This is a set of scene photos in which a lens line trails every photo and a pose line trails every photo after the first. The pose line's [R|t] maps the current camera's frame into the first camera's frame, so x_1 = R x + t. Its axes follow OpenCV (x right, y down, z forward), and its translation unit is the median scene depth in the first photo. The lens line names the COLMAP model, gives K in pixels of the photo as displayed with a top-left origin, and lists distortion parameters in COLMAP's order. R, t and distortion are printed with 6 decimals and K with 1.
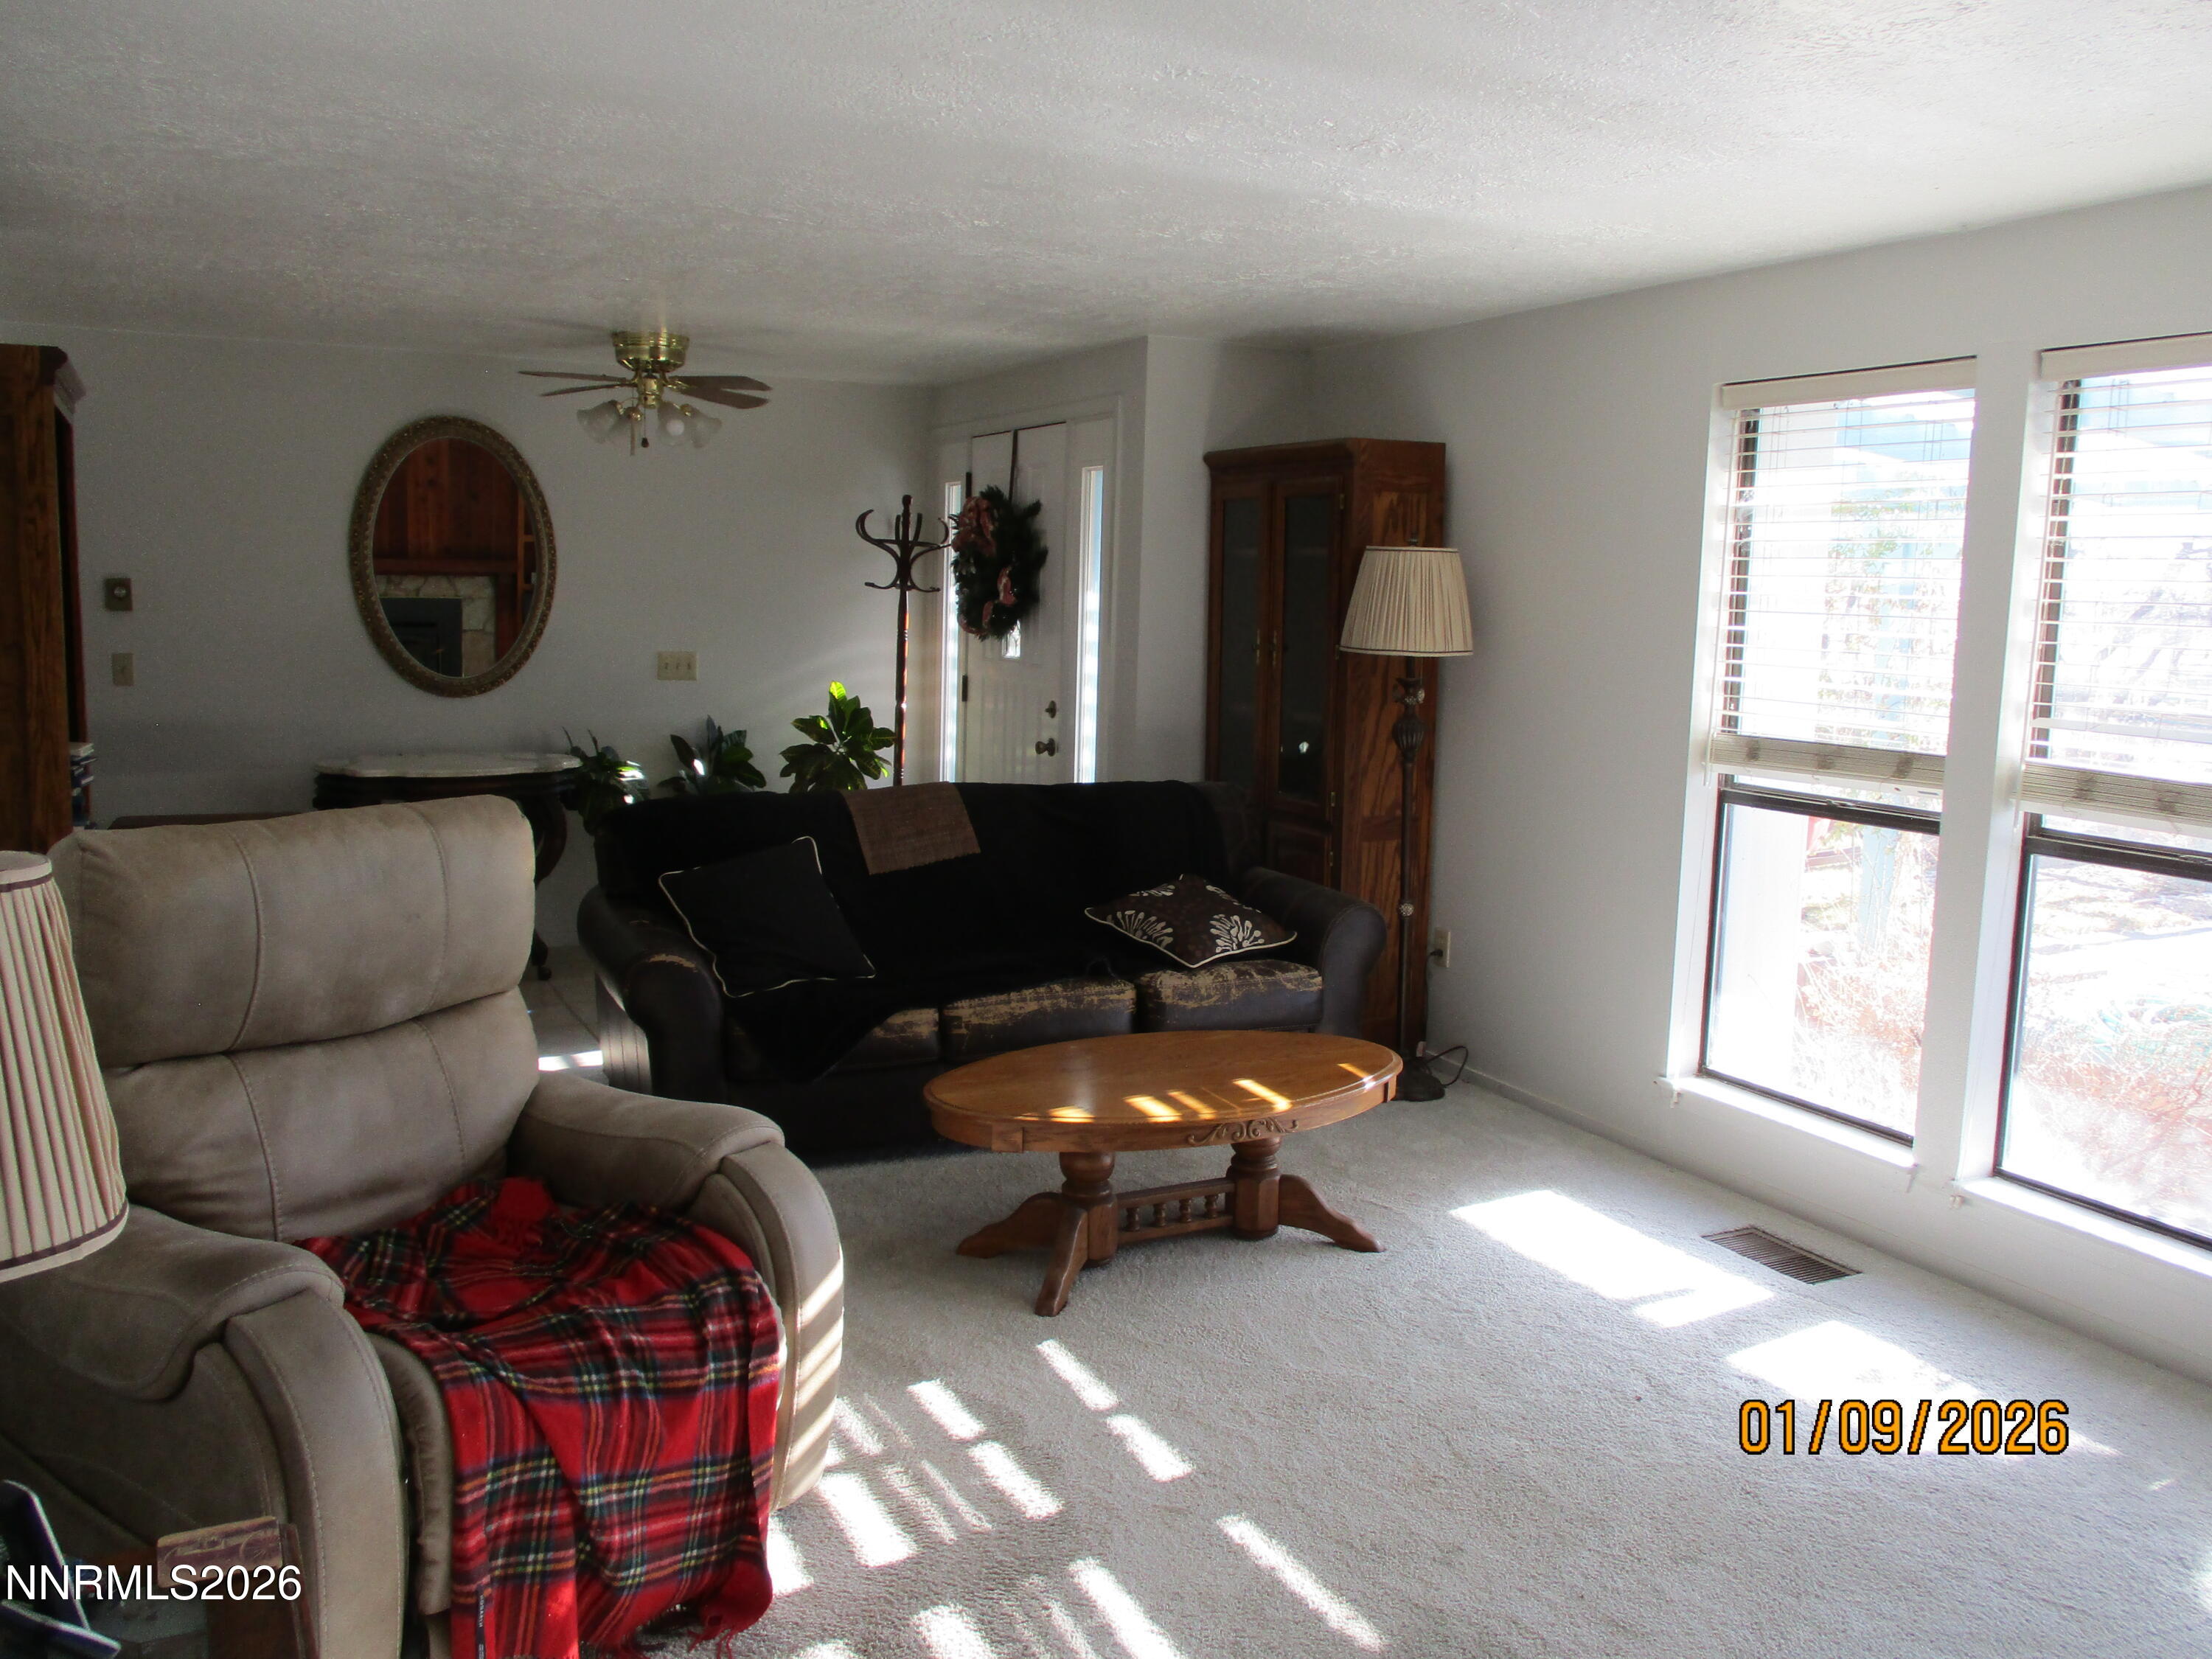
lens RADIAL K [[1857.6, 0, 1112.4], [0, 1857.6, 822.6], [0, 0, 1]] dist [-0.020966, -0.000251]
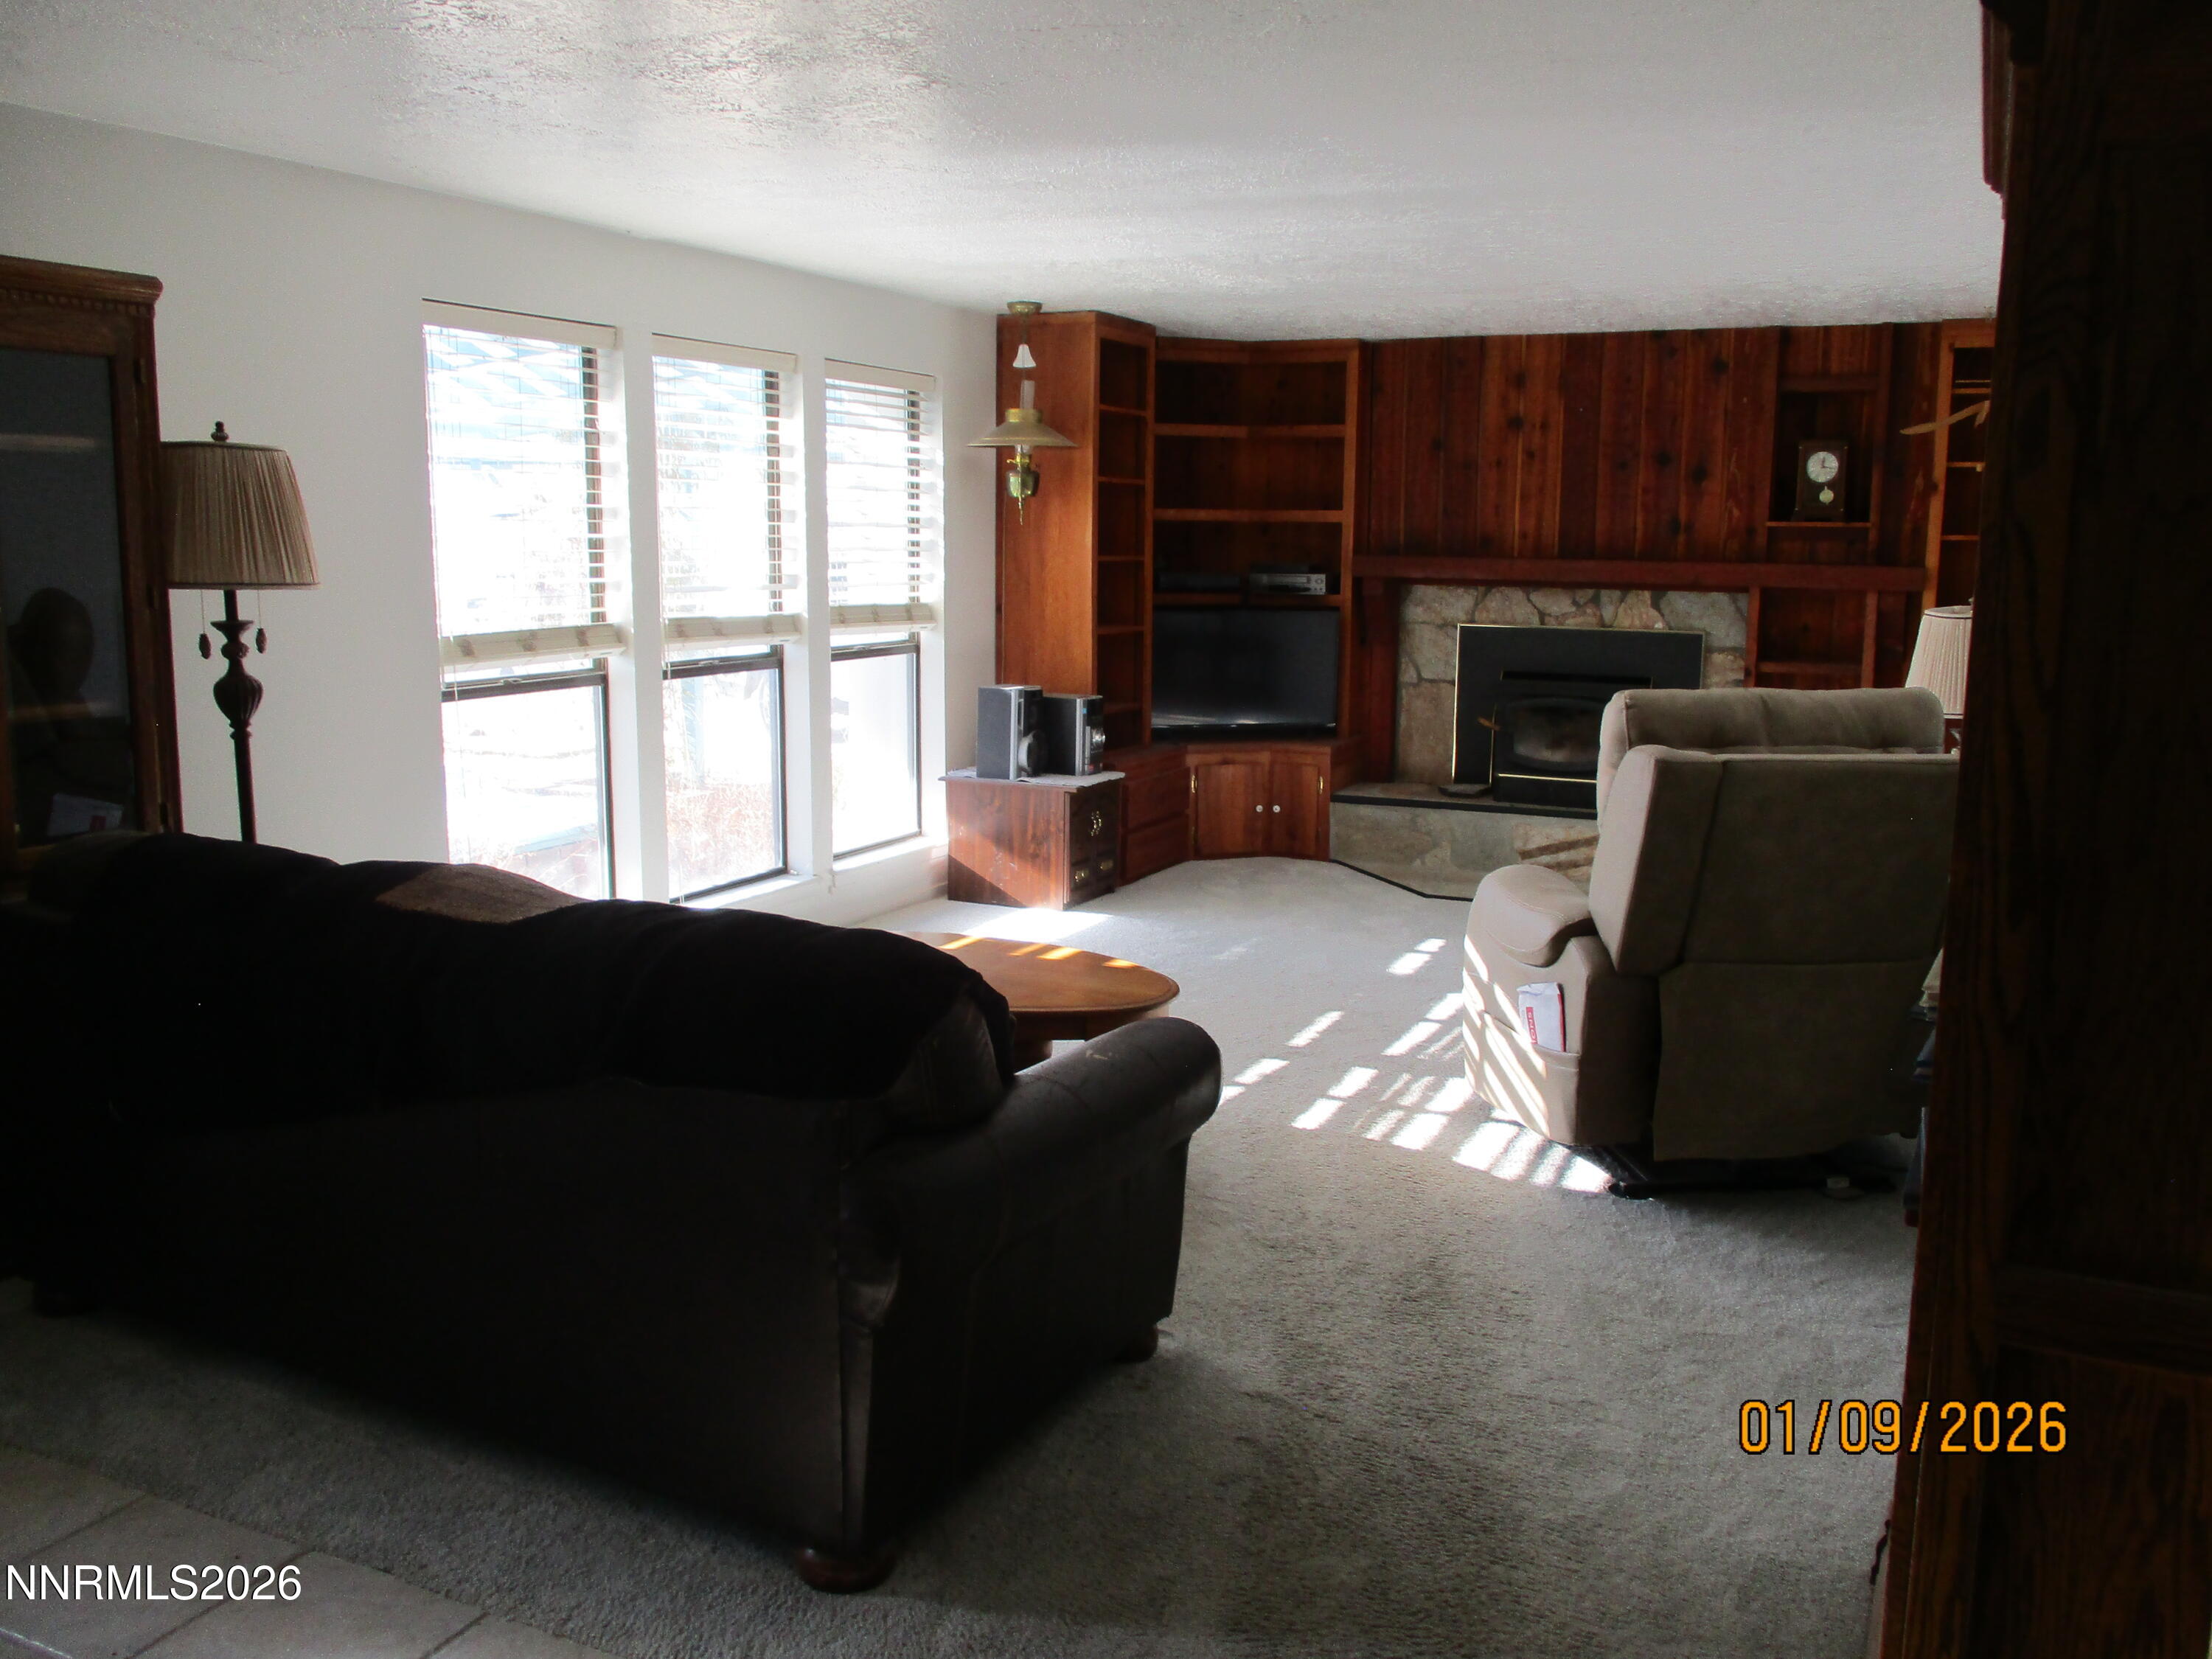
lens RADIAL K [[1857.6, 0, 1112.4], [0, 1857.6, 822.6], [0, 0, 1]] dist [-0.020966, -0.000251]
pose [[-0.614792, -0.160025, 0.772284, -1.131016], [0.073034, 0.963441, 0.257774, -0.292516], [-0.785300, 0.214881, -0.580629, 2.048402]]
